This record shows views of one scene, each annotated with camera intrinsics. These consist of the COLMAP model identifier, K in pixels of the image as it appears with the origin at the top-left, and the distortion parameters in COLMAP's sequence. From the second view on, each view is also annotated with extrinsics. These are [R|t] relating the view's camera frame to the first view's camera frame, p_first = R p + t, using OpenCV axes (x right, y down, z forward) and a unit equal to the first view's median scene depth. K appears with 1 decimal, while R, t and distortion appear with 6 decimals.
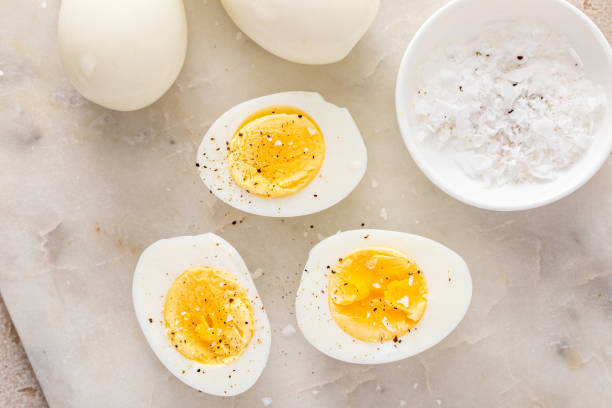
lens RADIAL K [[2080.0, 0, 306.0], [0, 2080.0, 204.0], [0, 0, 1]] dist [-0.039948, -0.066405]
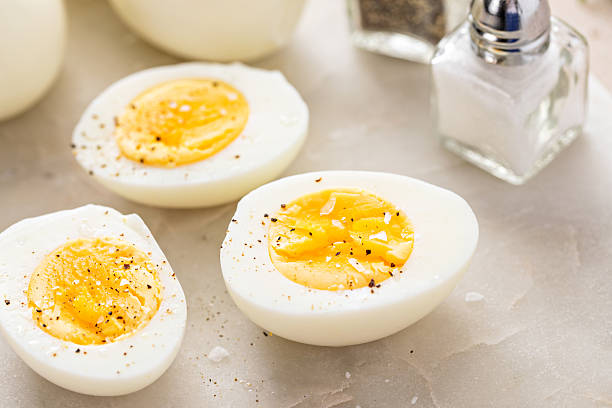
lens RADIAL K [[2188.4, 0, 306.0], [0, 2188.4, 204.0], [0, 0, 1]] dist [-0.011348, 1.324035]
pose [[0.997251, -0.072716, 0.014266, 0.013697], [0.064572, 0.758303, -0.648696, 0.493801], [0.036353, 0.647834, 0.760914, 0.443380]]
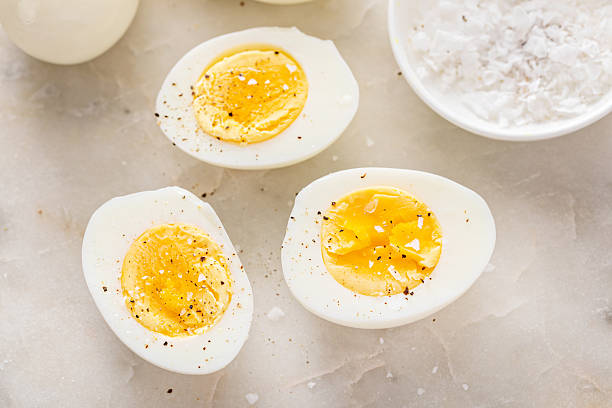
lens RADIAL K [[2080.0, 0, 306.0], [0, 2080.0, 204.0], [0, 0, 1]] dist [-0.039948, -0.066405]
pose [[0.998735, -0.048089, 0.014708, -0.006346], [0.050288, 0.954824, -0.292886, 0.265201], [0.000041, 0.293255, 0.956034, 0.211318]]
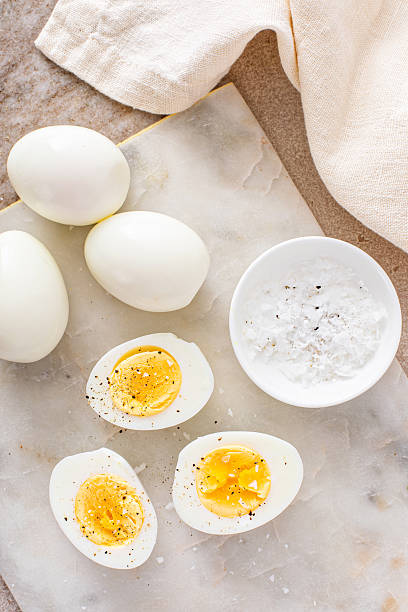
lens RADIAL K [[971.2, 0, 204.0], [0, 971.2, 306.0], [0, 0, 1]] dist [-0.048962, -0.153312]
pose [[0.993254, -0.114233, 0.019919, 0.016239], [0.113225, 0.992505, 0.045970, -0.097063], [-0.025021, -0.043405, 0.998744, 0.384192]]
